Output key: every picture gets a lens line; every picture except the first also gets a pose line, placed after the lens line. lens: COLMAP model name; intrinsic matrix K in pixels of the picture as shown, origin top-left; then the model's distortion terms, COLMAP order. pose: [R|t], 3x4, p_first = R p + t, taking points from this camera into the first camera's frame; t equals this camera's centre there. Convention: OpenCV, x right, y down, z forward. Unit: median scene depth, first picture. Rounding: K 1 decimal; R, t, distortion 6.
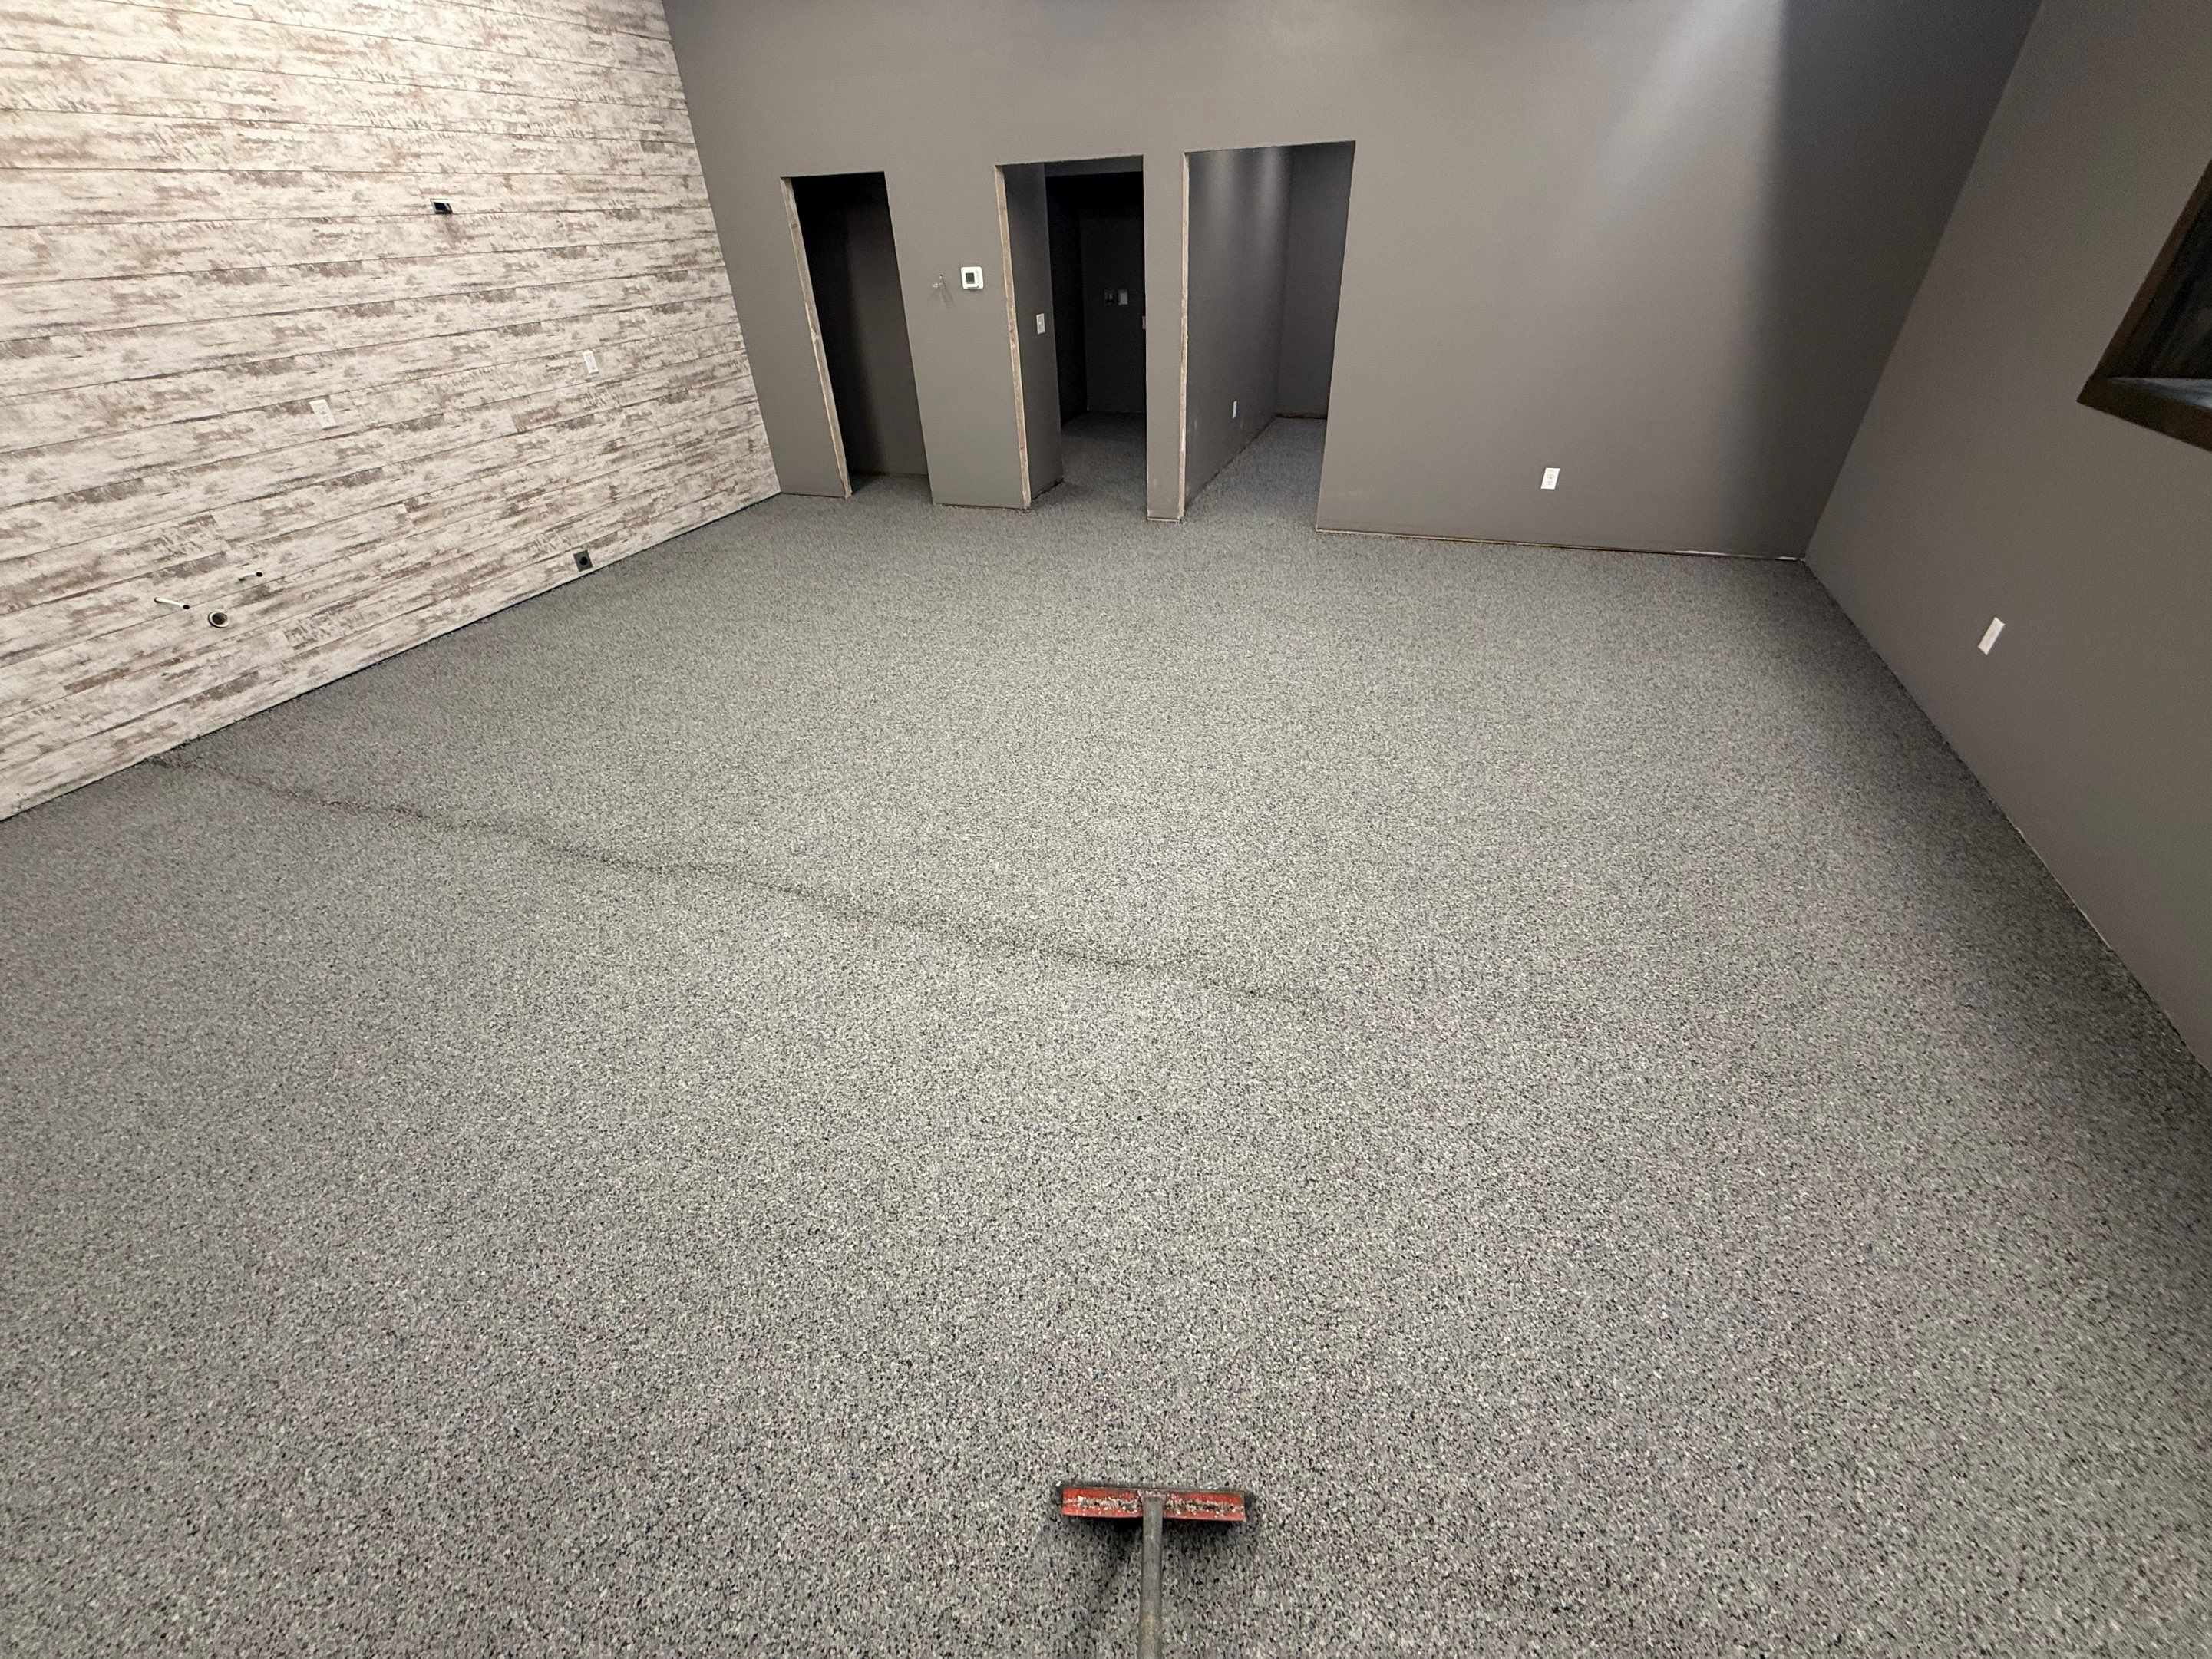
lens RADIAL K [[880.8, 0, 1105.8], [0, 880.8, 827.4], [0, 0, 1]] dist [-0.000634, -0.000033]
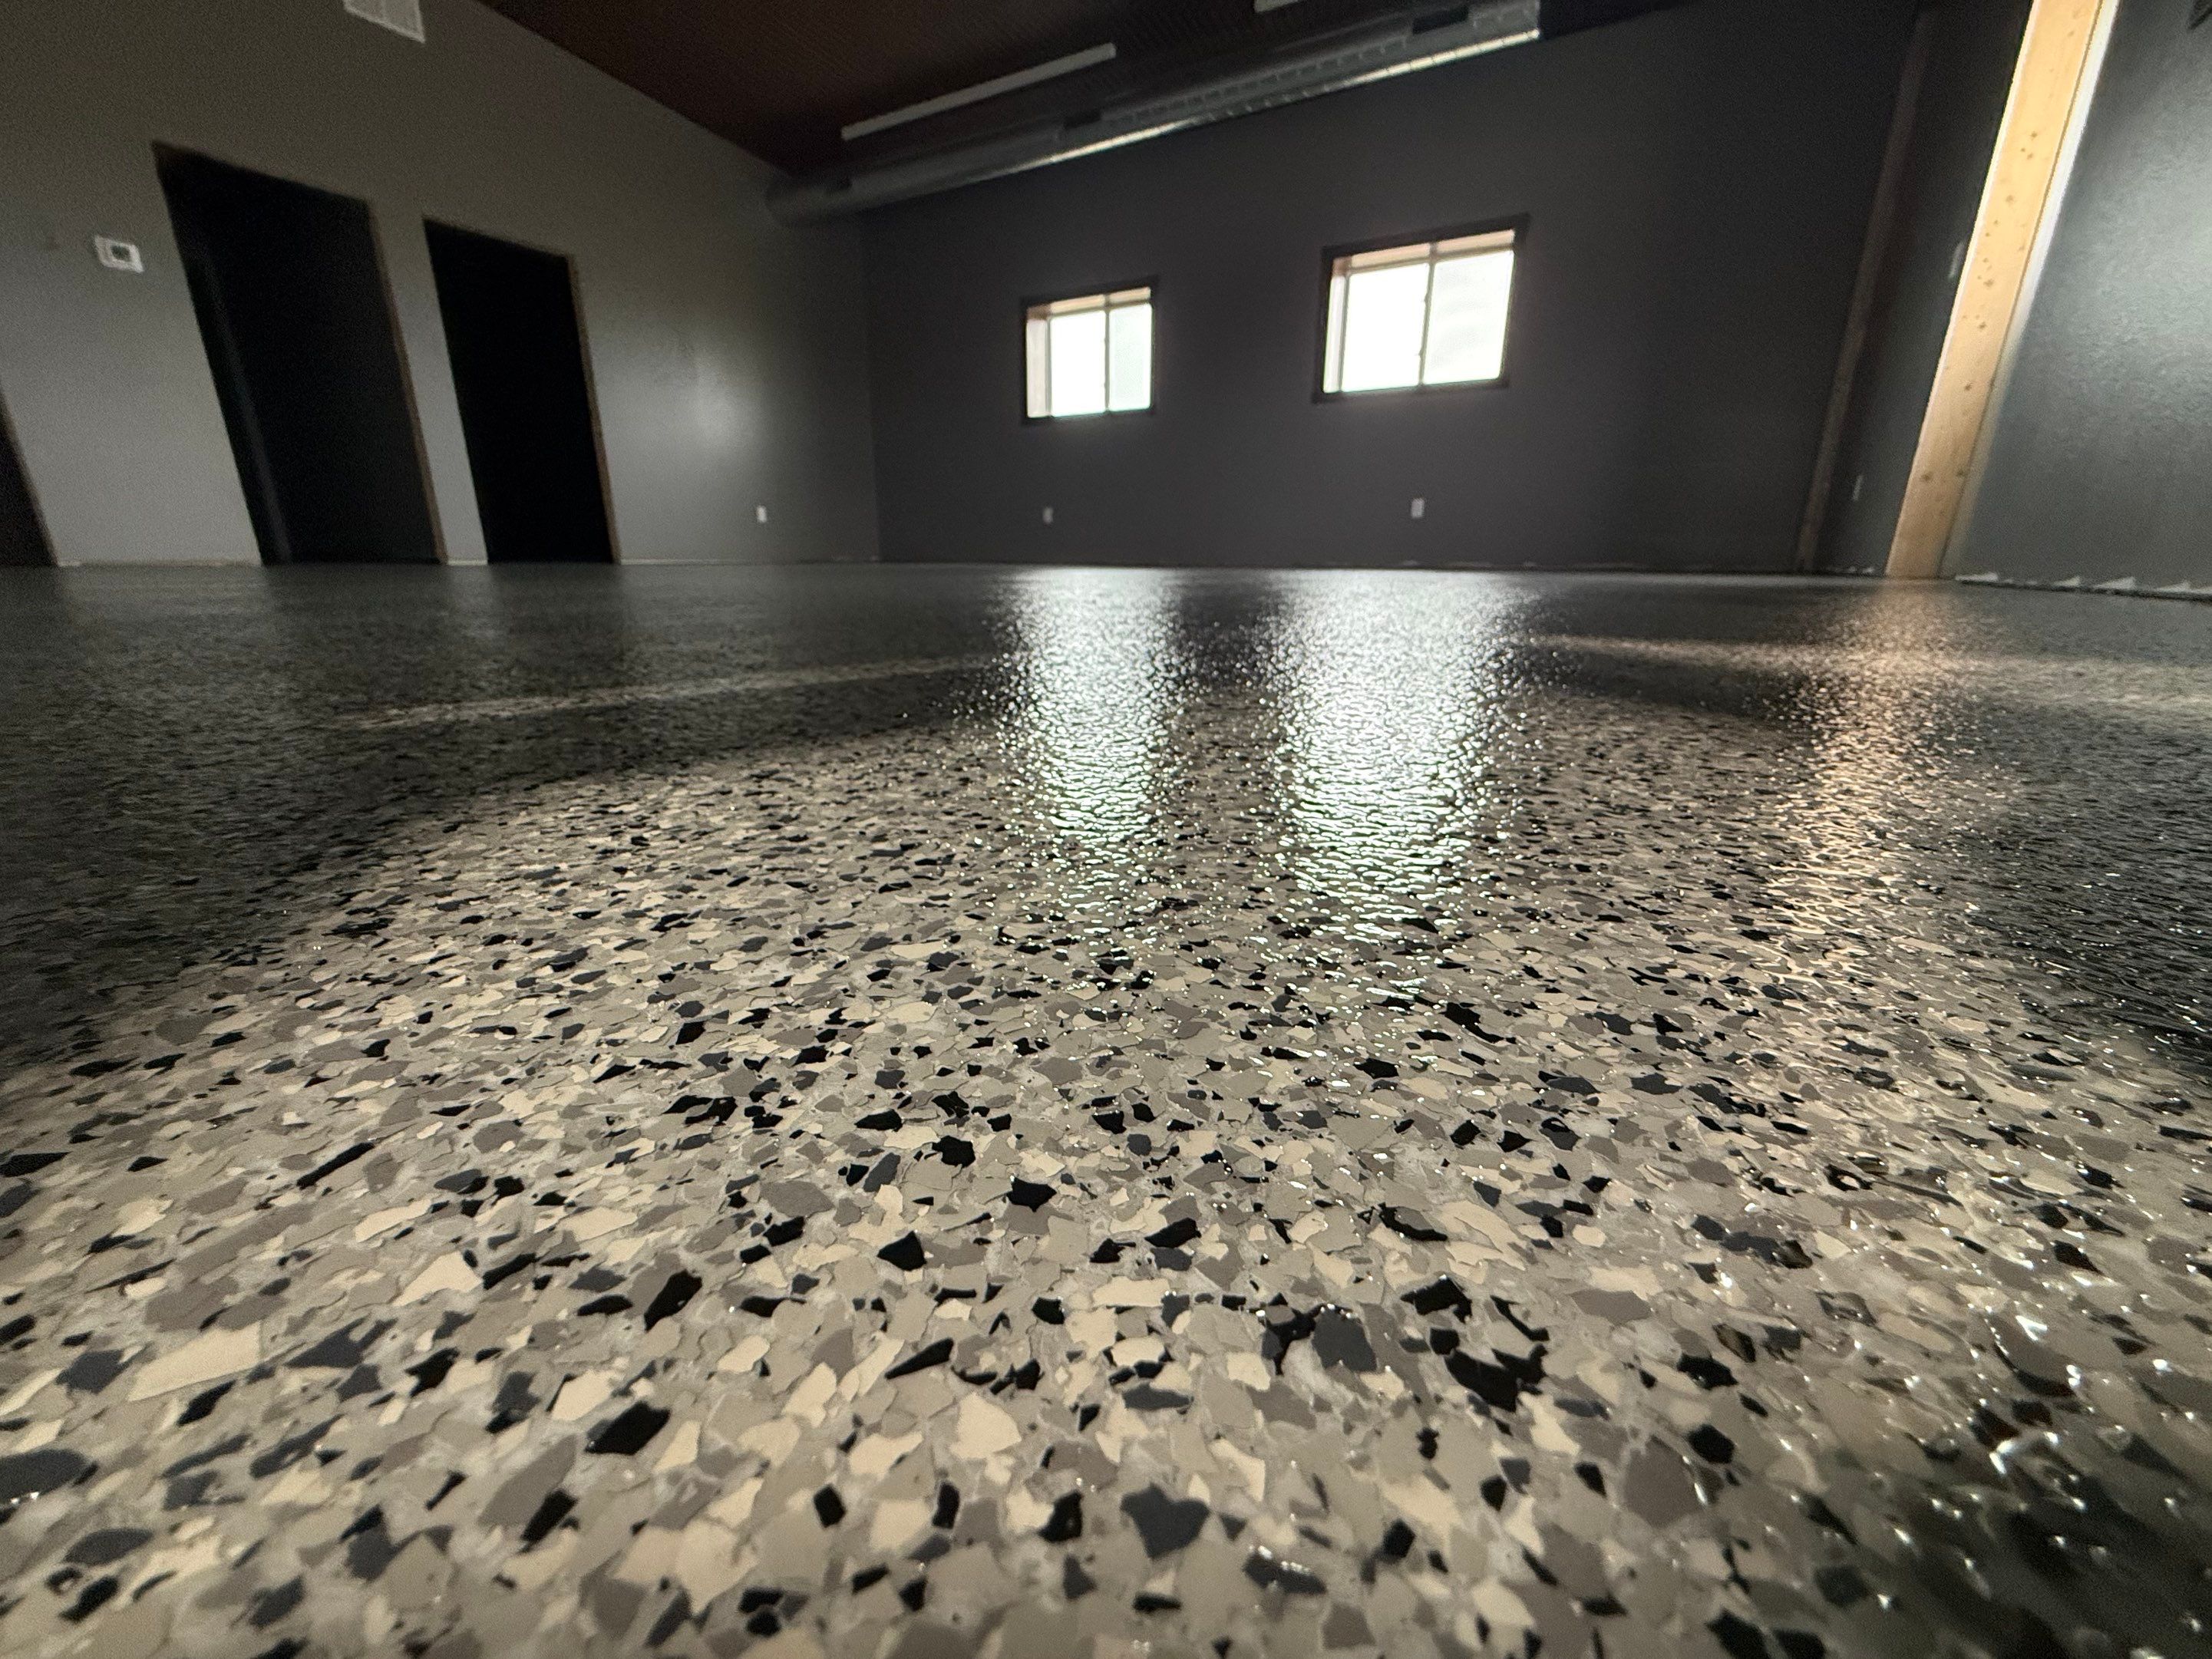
lens RADIAL K [[880.8, 0, 1100.9], [0, 880.8, 829.3], [0, 0, 1]] dist [-0.000634, -0.000033]
pose [[0.183566, -0.256316, 0.949002, -1.034168], [0.555903, 0.823277, 0.114830, 0.204874], [-0.810725, 0.506474, 0.293613, 0.418044]]
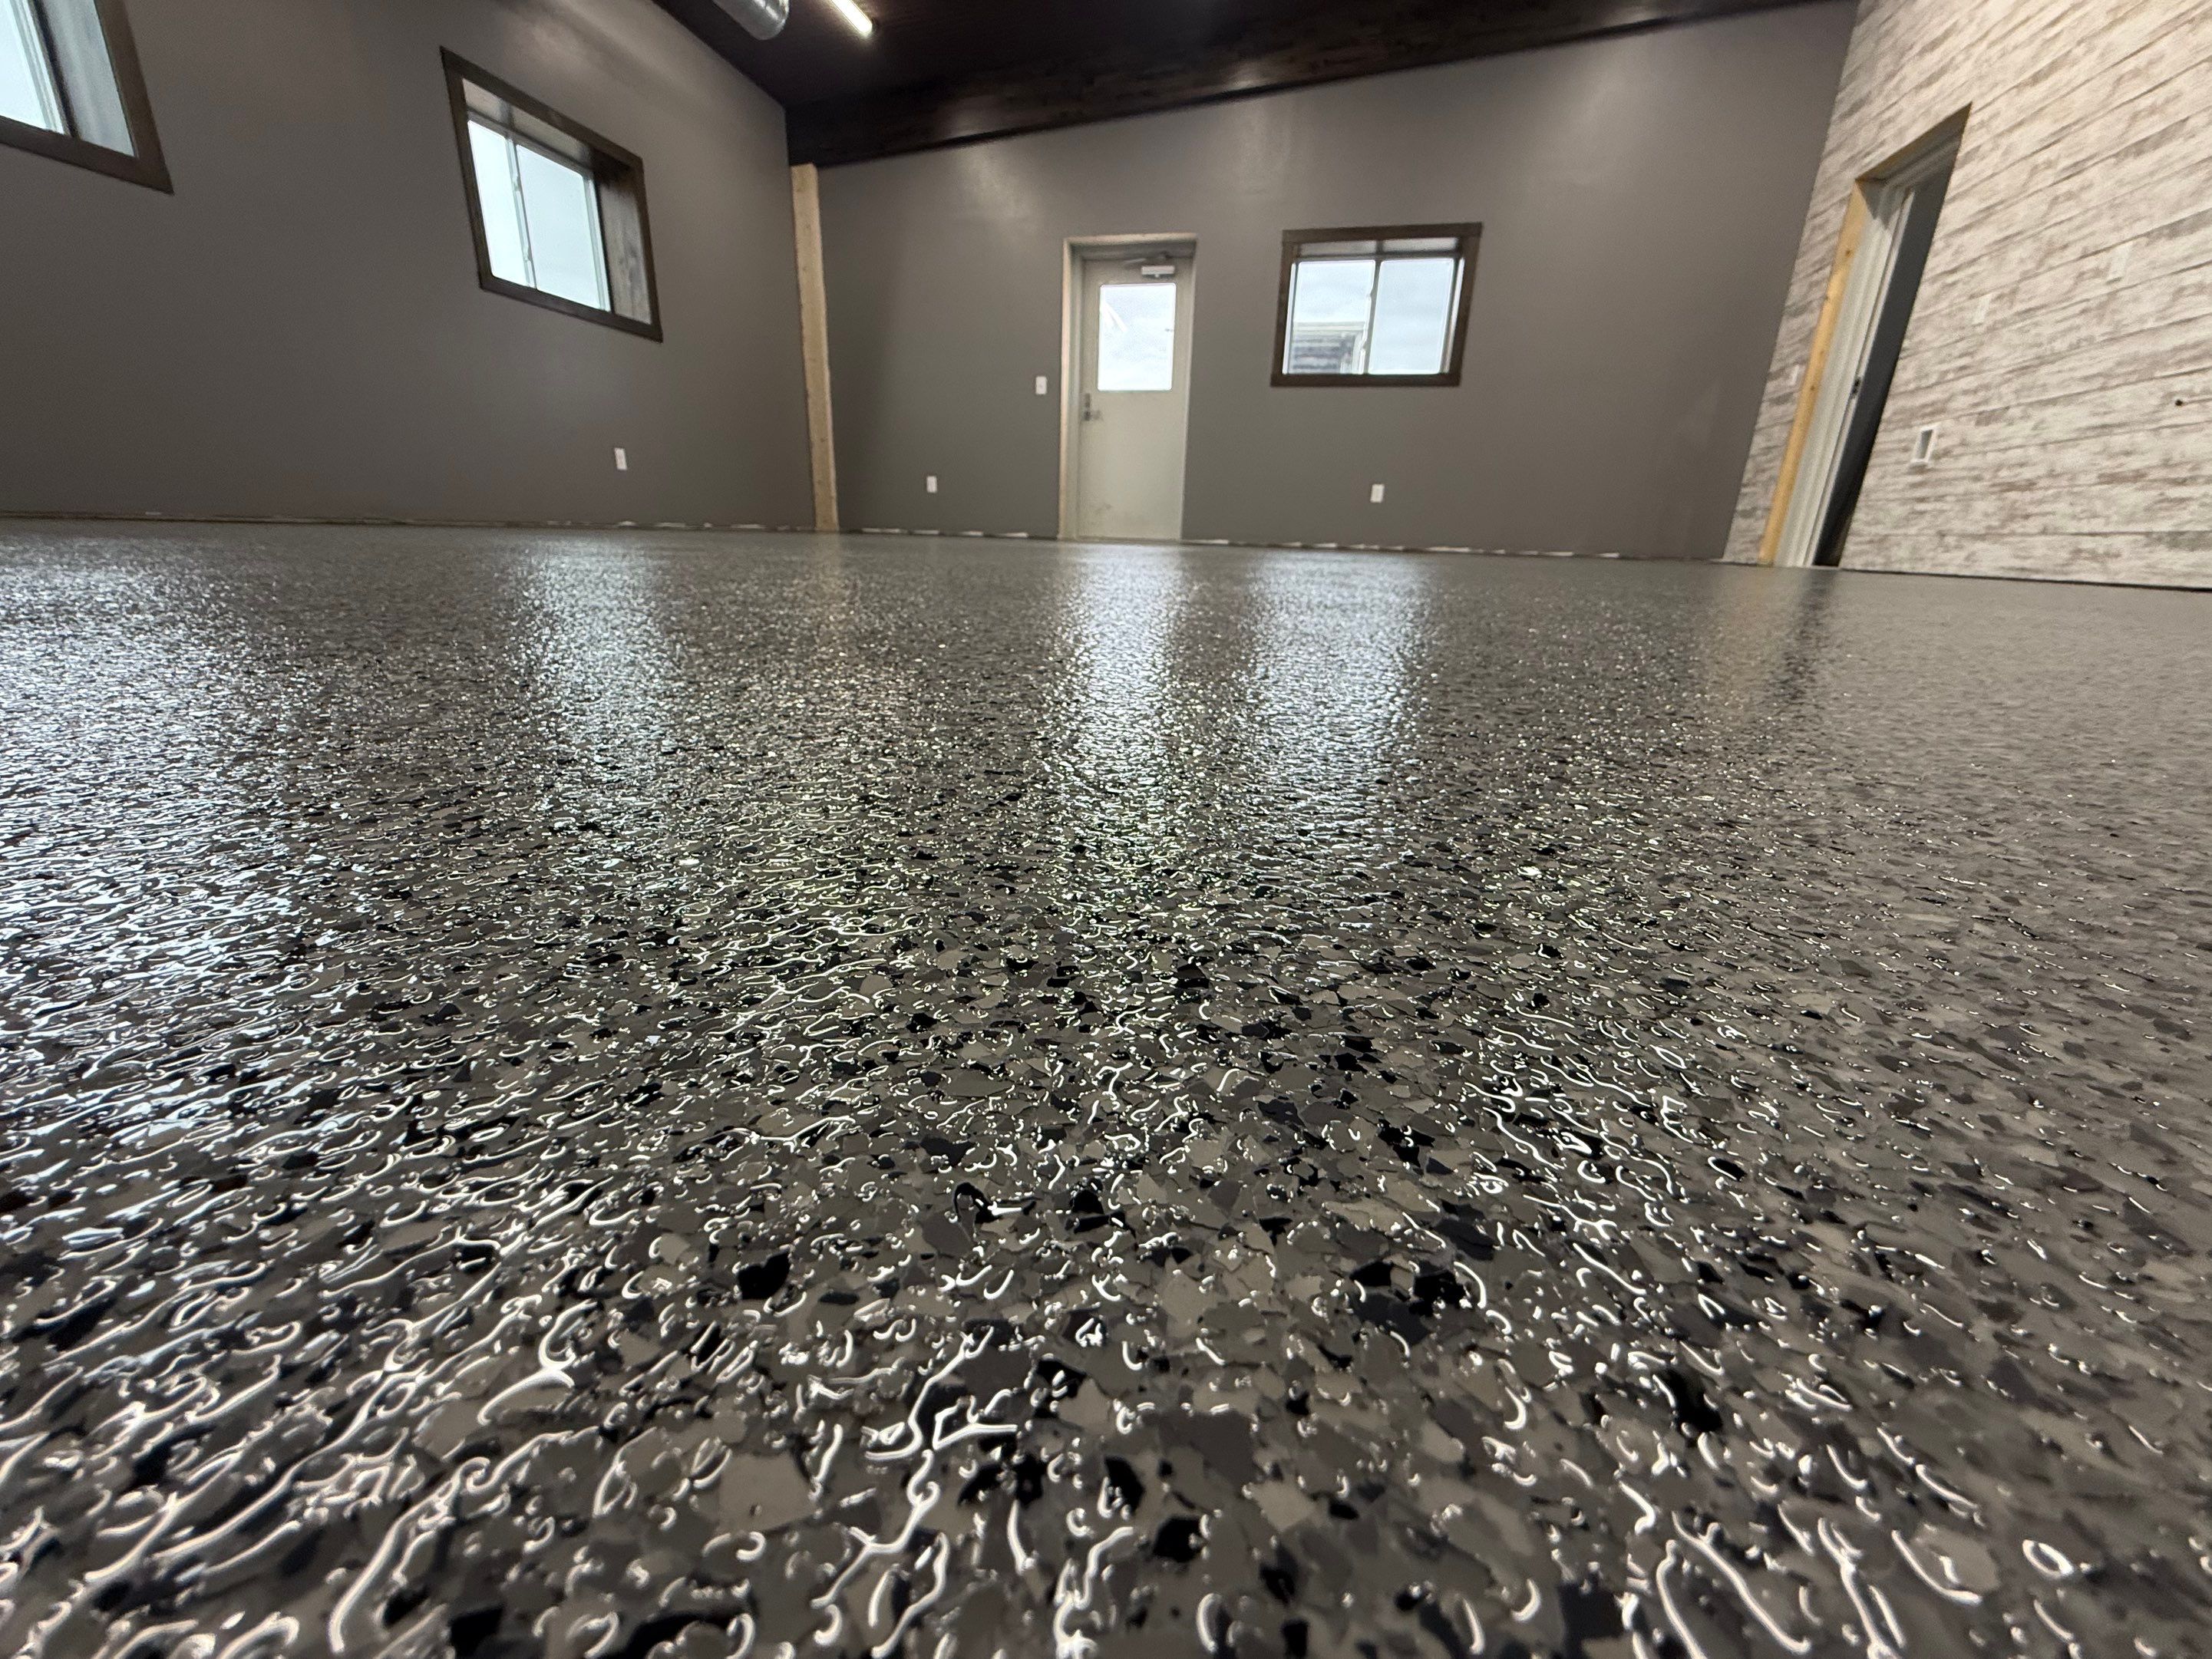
lens RADIAL K [[880.8, 0, 1101.5], [0, 880.8, 830.5], [0, 0, 1]] dist [-0.000634, -0.000033]
pose [[-0.992064, 0.046895, -0.116658, -0.017152], [-0.066911, 0.588627, 0.805631, -0.465309], [0.106448, 0.807044, -0.580818, 1.310037]]
